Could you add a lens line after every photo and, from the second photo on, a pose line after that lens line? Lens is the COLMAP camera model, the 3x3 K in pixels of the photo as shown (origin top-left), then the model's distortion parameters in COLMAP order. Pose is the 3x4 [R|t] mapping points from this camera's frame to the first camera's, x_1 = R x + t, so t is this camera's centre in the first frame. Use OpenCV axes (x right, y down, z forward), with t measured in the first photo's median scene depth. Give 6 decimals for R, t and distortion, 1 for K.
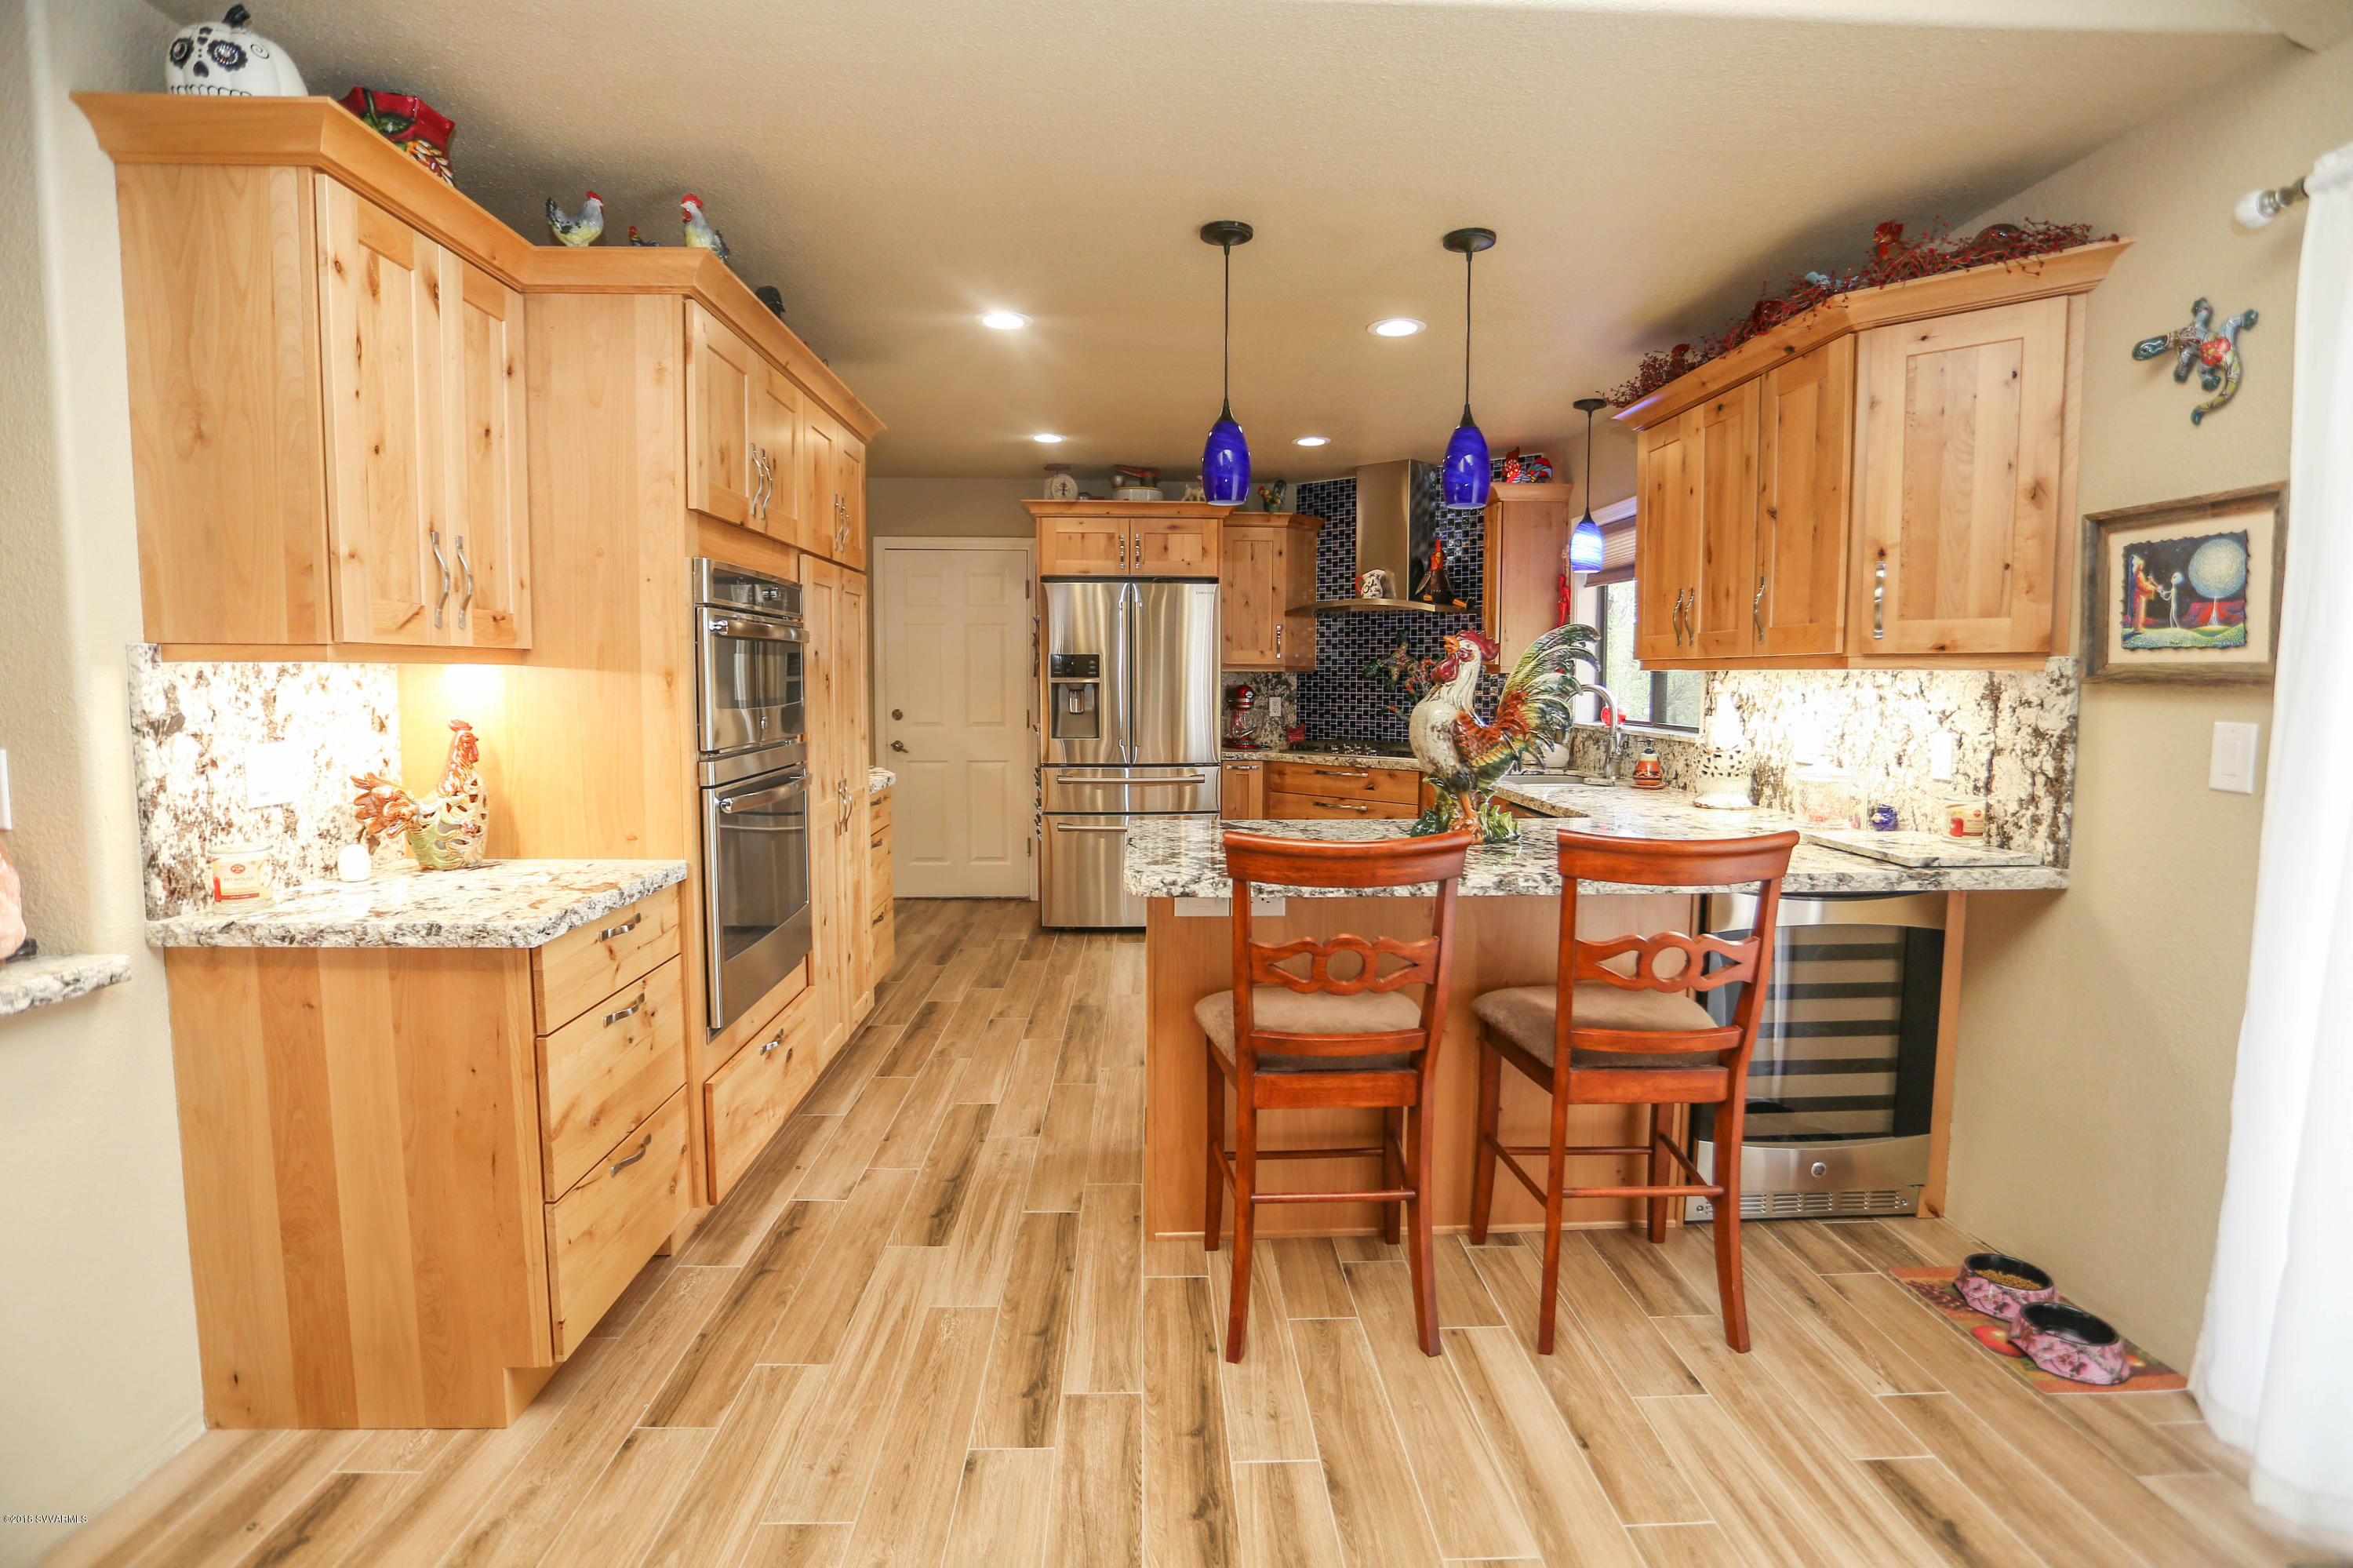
lens RADIAL K [[1154.3, 0, 1187.6], [0, 1154.3, 762.5], [0, 0, 1]] dist [-0.058783, 0.021085]
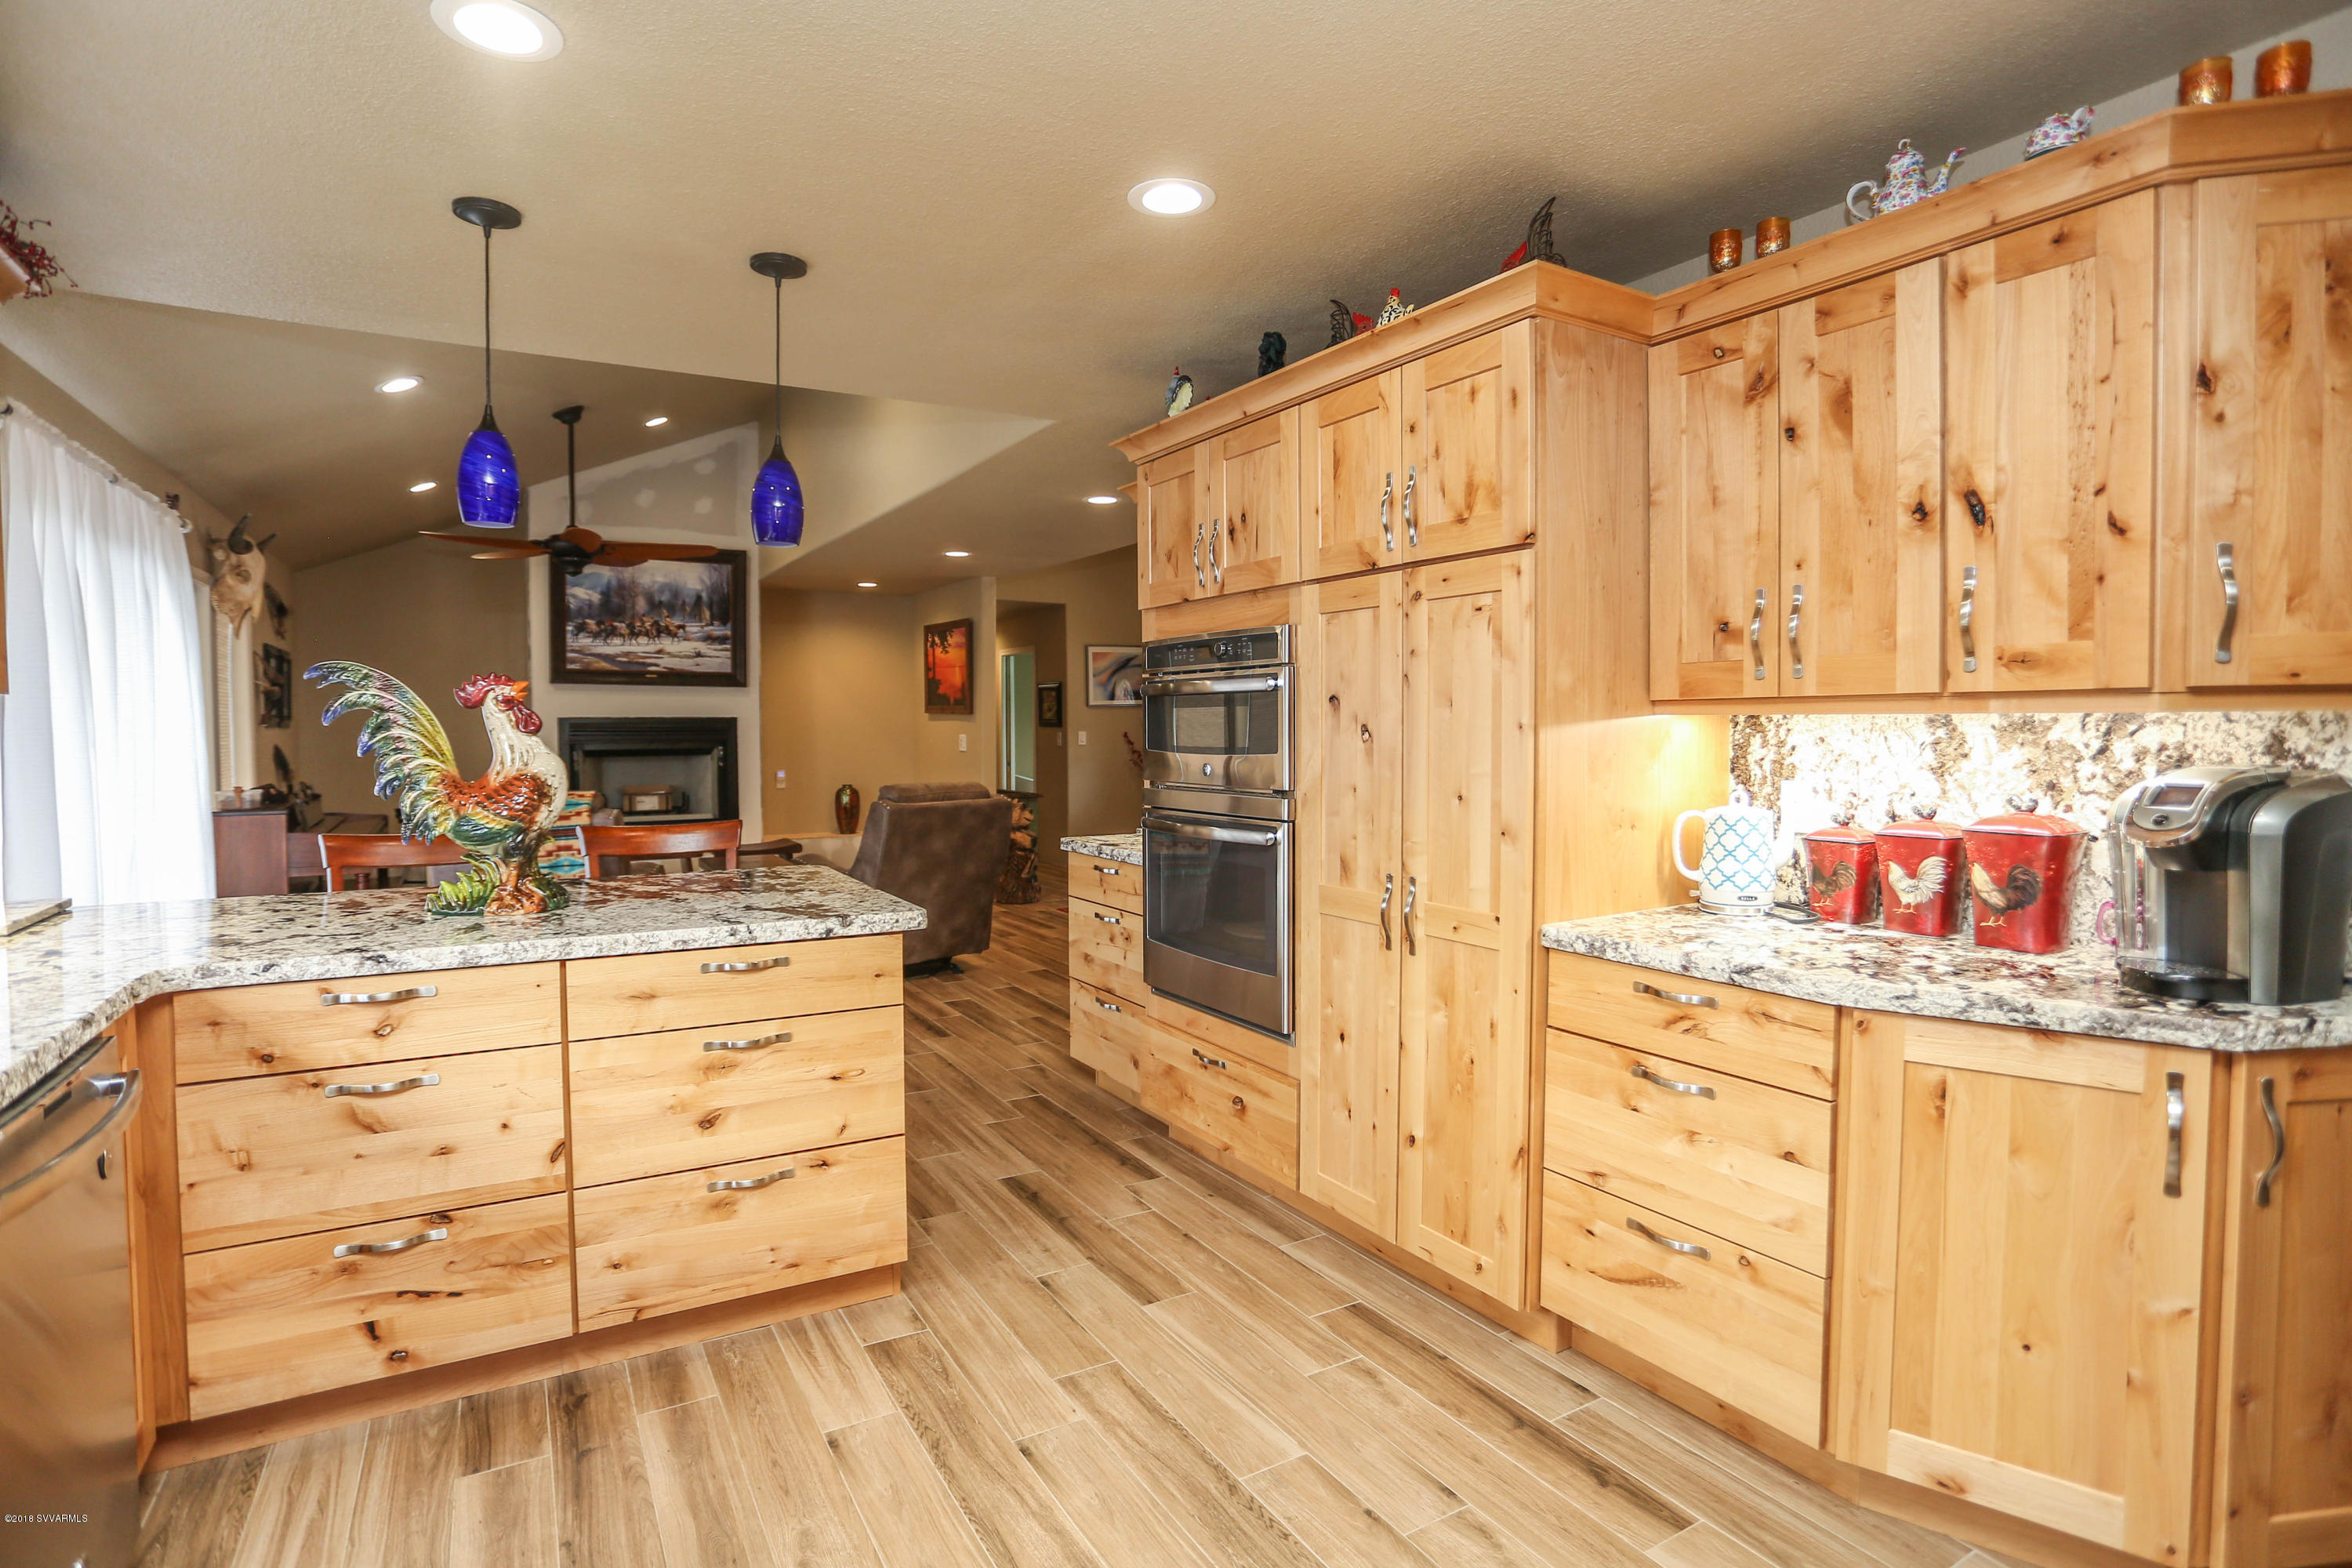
lens RADIAL K [[1153.8, 0, 1171.4], [0, 1153.8, 771.7], [0, 0, 1]] dist [-0.058783, 0.021085]
pose [[-0.876762, 0.011271, -0.480793, 0.374824], [-0.043553, 0.993757, 0.102718, -0.268297], [0.478949, 0.110999, -0.870797, 3.653240]]
